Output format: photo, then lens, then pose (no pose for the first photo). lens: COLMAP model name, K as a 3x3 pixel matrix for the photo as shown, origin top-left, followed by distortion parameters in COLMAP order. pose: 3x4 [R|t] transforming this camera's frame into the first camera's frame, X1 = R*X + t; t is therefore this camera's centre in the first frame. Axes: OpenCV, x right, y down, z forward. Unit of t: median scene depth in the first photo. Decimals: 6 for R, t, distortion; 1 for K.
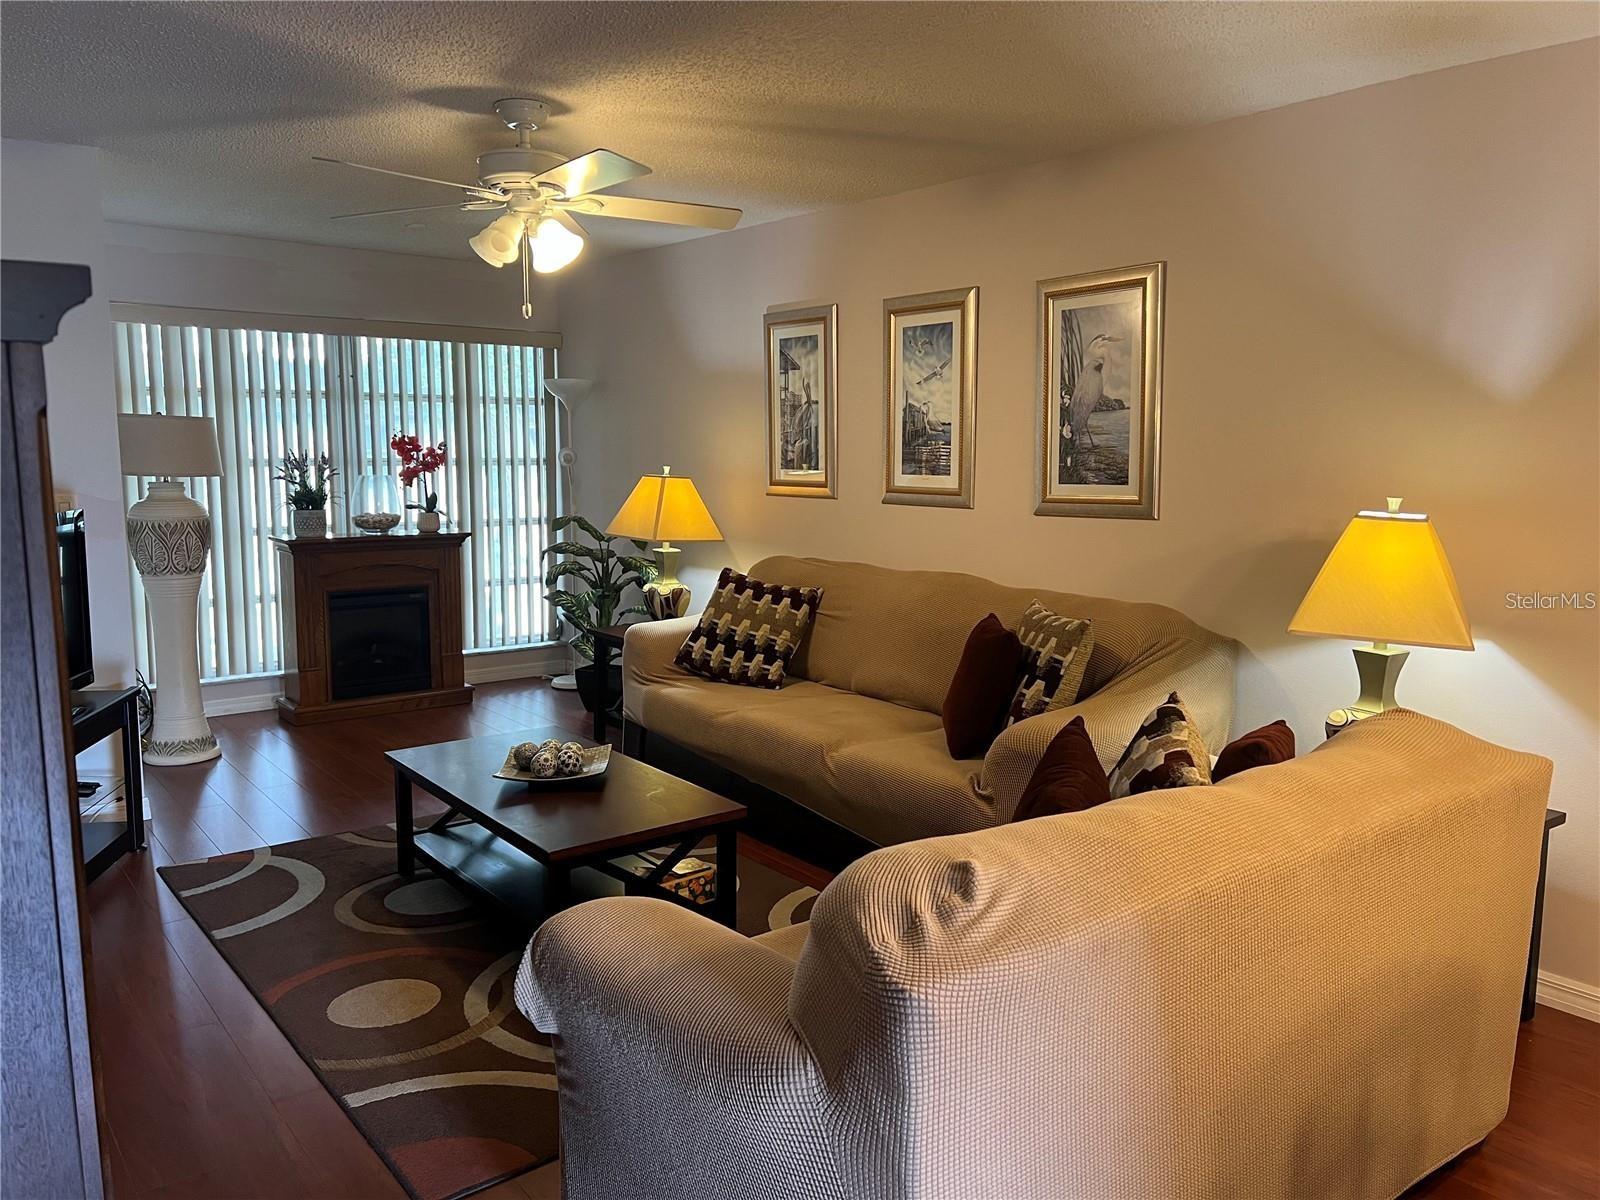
lens RADIAL K [[1195.0, 0, 810.9], [0, 1195.0, 590.6], [0, 0, 1]] dist [0.110064, -0.165822]
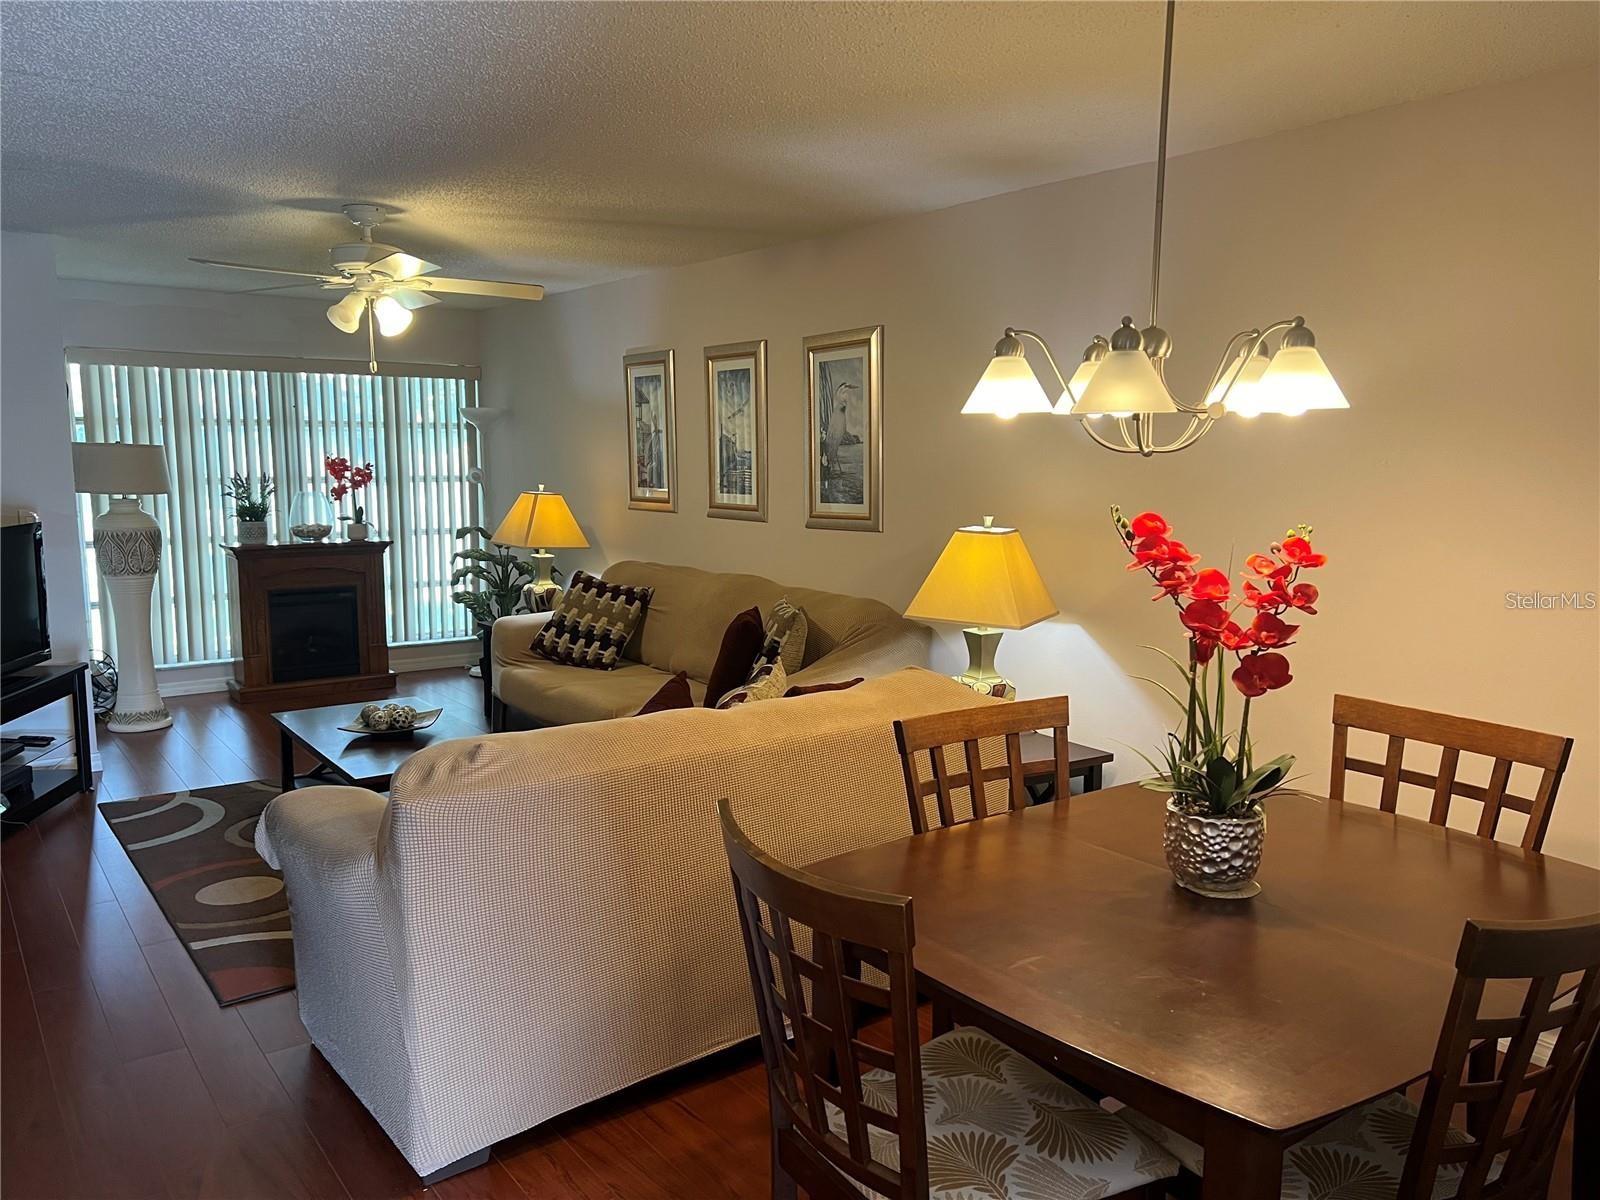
lens RADIAL K [[1198.4, 0, 796.1], [0, 1198.4, 612.6], [0, 0, 1]] dist [0.102810, -0.159560]
pose [[0.999266, 0.003325, -0.038158, 0.187887], [-0.002884, 0.999928, 0.011621, 0.008253], [0.038194, -0.011503, 0.999204, -0.190855]]
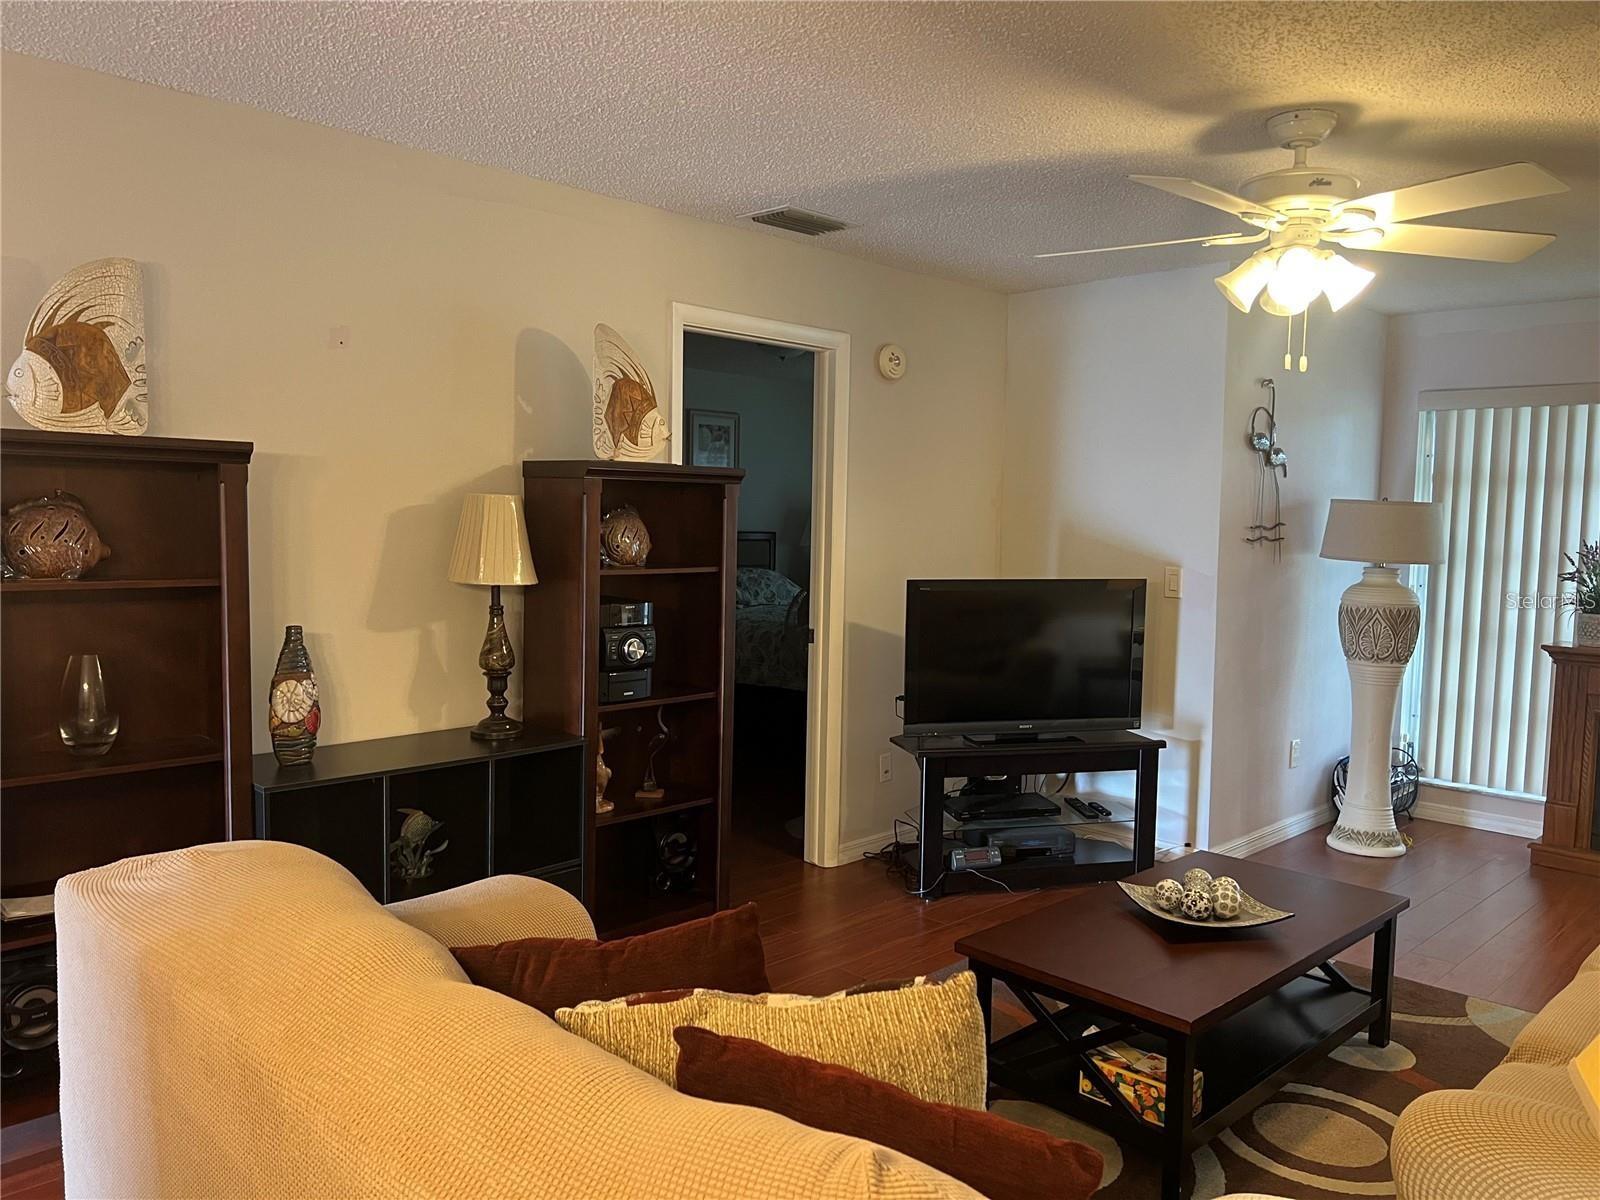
lens RADIAL K [[1198.4, 0, 796.1], [0, 1198.4, 612.6], [0, 0, 1]] dist [0.102810, -0.159560]
pose [[0.118525, 0.077581, -0.989916, 0.400441], [-0.143272, 0.987847, 0.060264, -0.045553], [0.982560, 0.134684, 0.128200, 0.416980]]
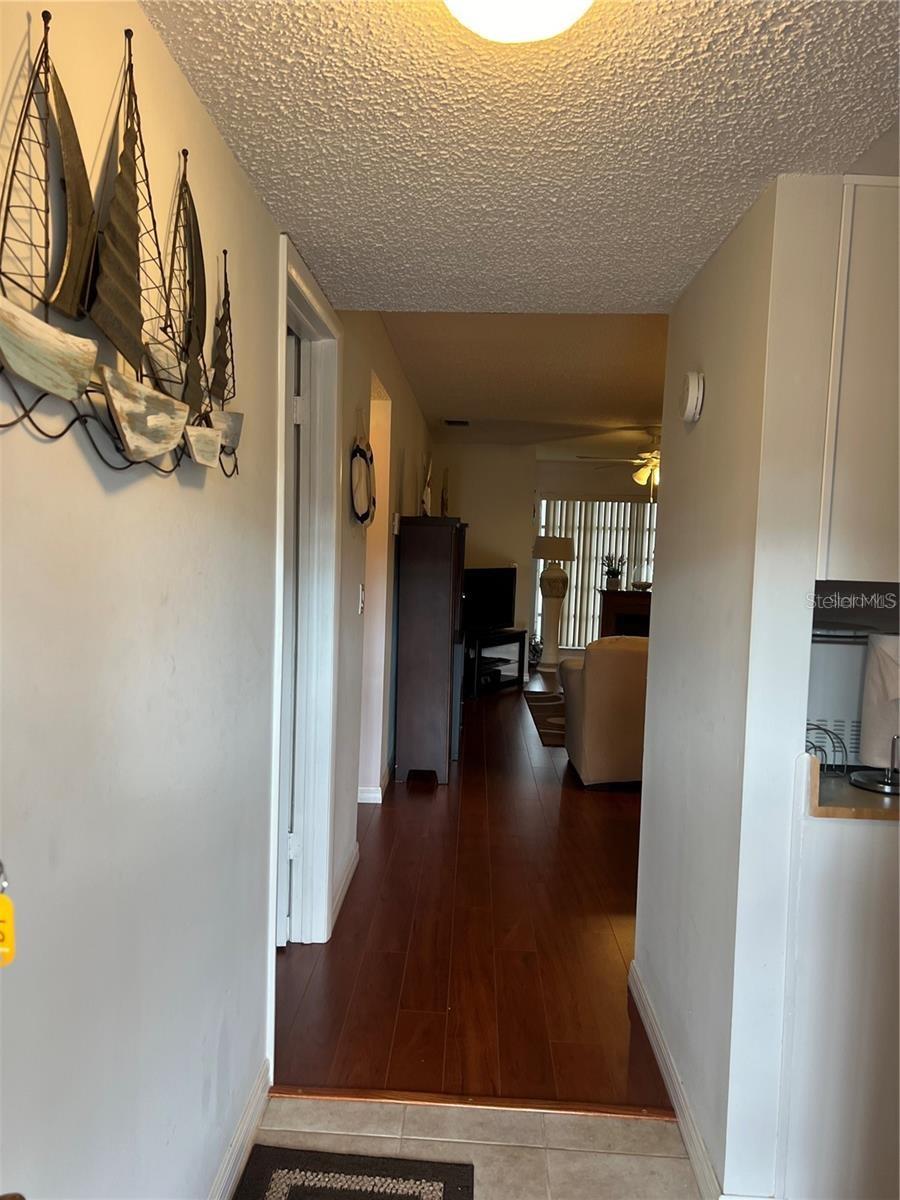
lens RADIAL K [[896.2, 0, 446.9], [0, 896.2, 620.1], [0, 0, 1]] dist [0.110064, -0.165822]
pose [[0.761017, 0.075581, -0.644314, 0.541899], [-0.112632, 0.993500, -0.016490, 0.090811], [0.638880, 0.085119, 0.764583, -0.604935]]
